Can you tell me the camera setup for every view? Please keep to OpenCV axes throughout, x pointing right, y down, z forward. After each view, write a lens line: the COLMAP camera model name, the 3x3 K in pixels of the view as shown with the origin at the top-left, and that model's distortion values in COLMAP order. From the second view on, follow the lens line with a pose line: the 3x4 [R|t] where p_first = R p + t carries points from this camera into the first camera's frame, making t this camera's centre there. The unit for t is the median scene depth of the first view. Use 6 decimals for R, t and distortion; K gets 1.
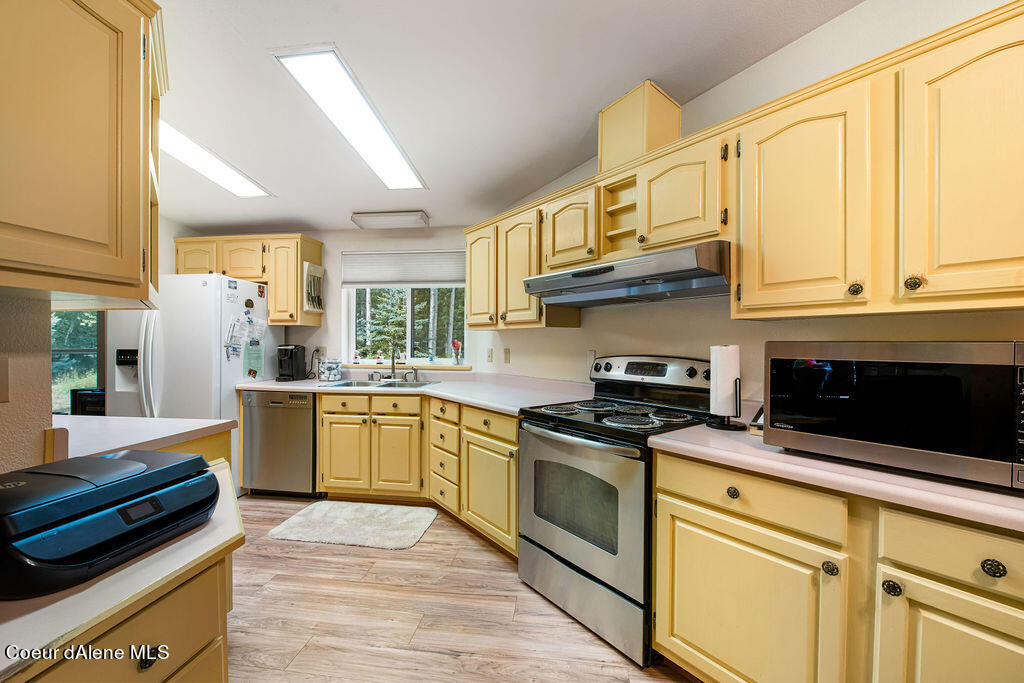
lens RADIAL K [[404.6, 0, 509.8], [0, 404.6, 345.6], [0, 0, 1]] dist [-0.003912, -0.000527]
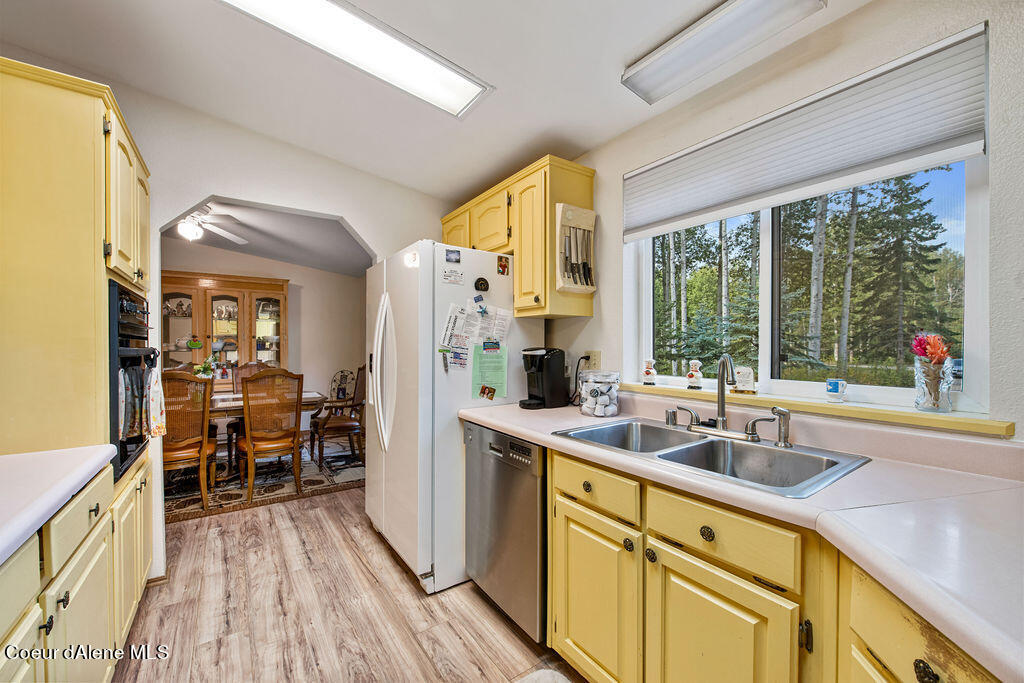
lens RADIAL K [[404.6, 0, 510.4], [0, 404.6, 348.1], [0, 0, 1]] dist [-0.003912, -0.000527]
pose [[0.673253, 0.001165, -0.739412, -0.126942], [0.001672, 0.999994, 0.003098, -0.004146], [0.739411, -0.003322, 0.673246, 0.561993]]
